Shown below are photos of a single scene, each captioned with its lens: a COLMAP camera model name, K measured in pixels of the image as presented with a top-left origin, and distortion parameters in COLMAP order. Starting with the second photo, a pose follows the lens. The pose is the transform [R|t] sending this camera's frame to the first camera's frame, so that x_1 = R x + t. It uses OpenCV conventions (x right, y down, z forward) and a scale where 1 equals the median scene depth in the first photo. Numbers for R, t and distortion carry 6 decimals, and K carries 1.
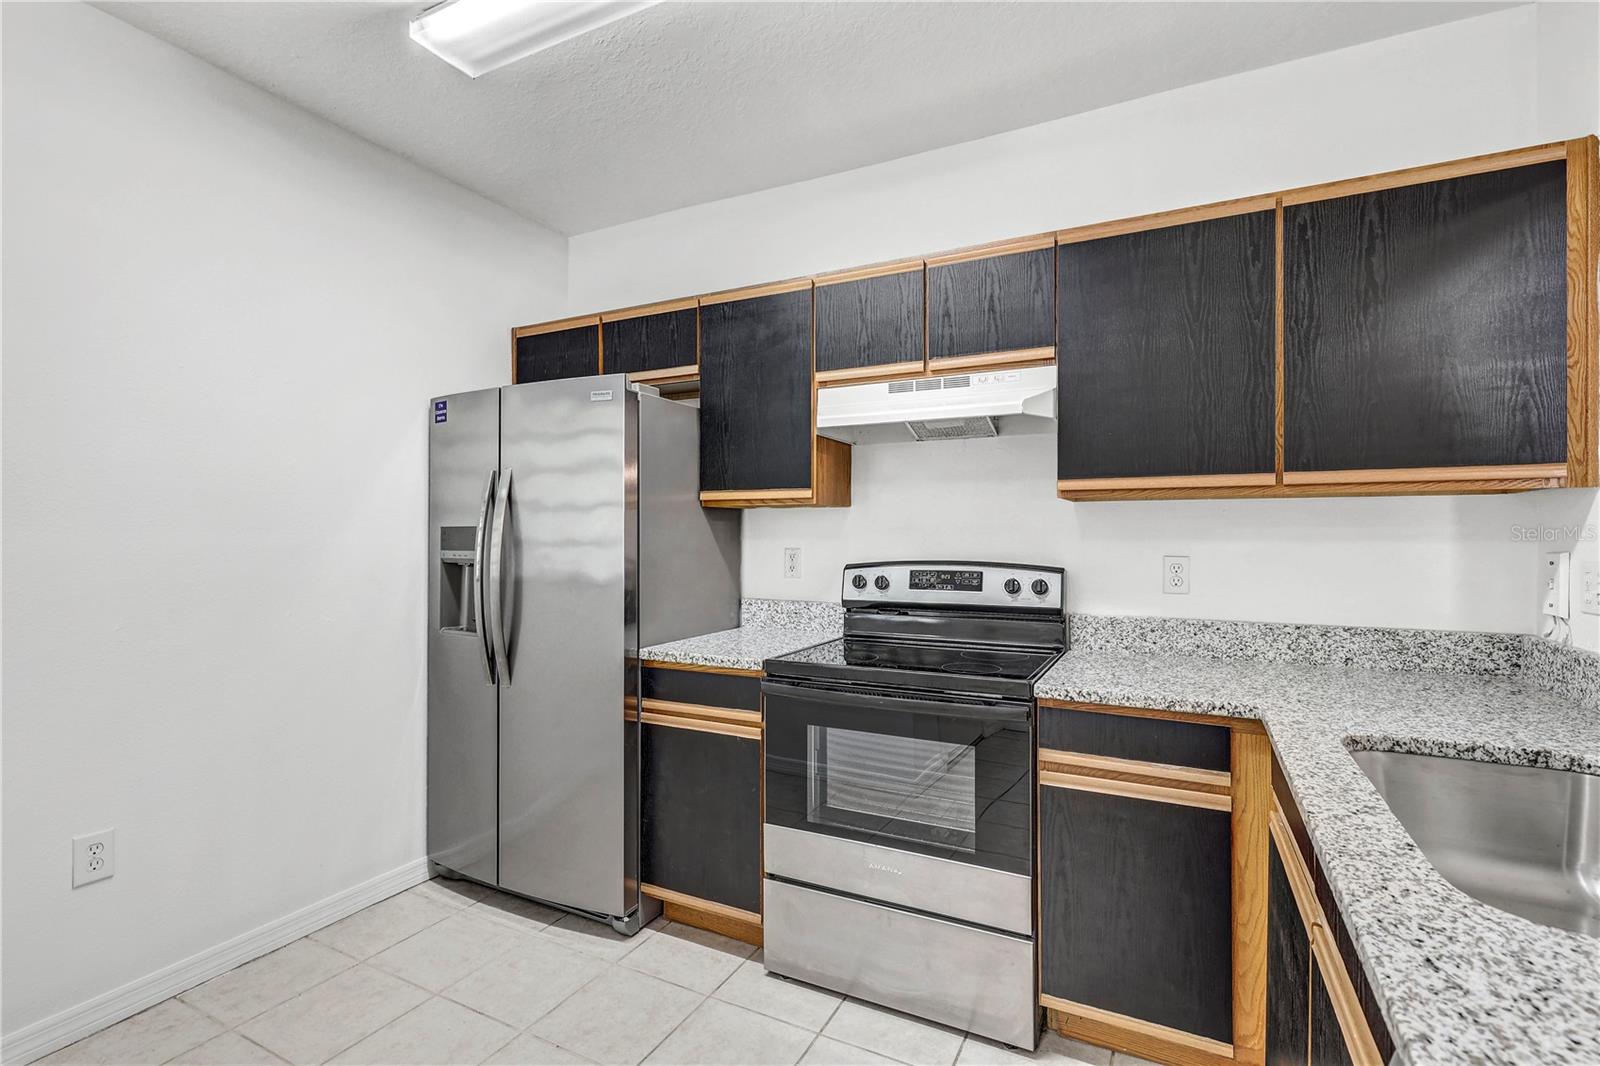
lens RADIAL K [[731.1, 0, 803.2], [0, 731.1, 531.5], [0, 0, 1]] dist [0.004120, -0.001850]
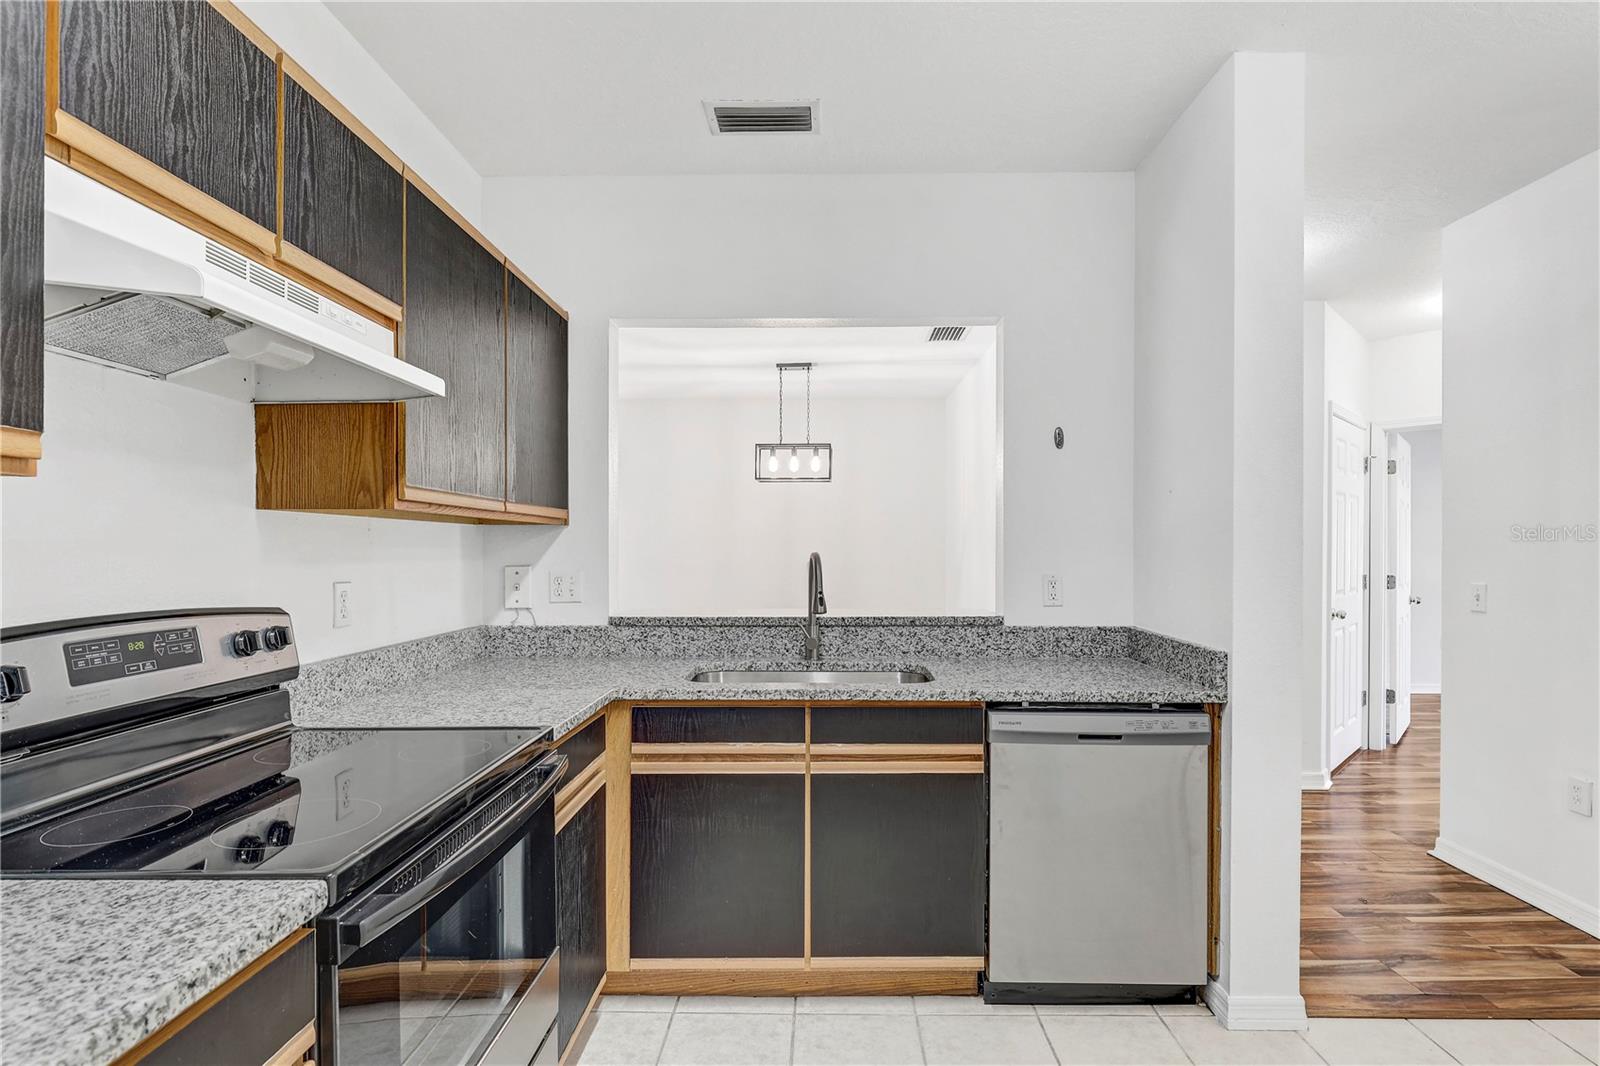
lens RADIAL K [[806.4, 0, 797.7], [0, 806.4, 545.2], [0, 0, 1]] dist [0.002015, 0.000183]
pose [[-0.445841, 0.006205, 0.895091, -0.509324], [0.003869, 0.999980, -0.005005, -0.002156], [-0.895104, 0.001232, -0.445856, 0.871935]]
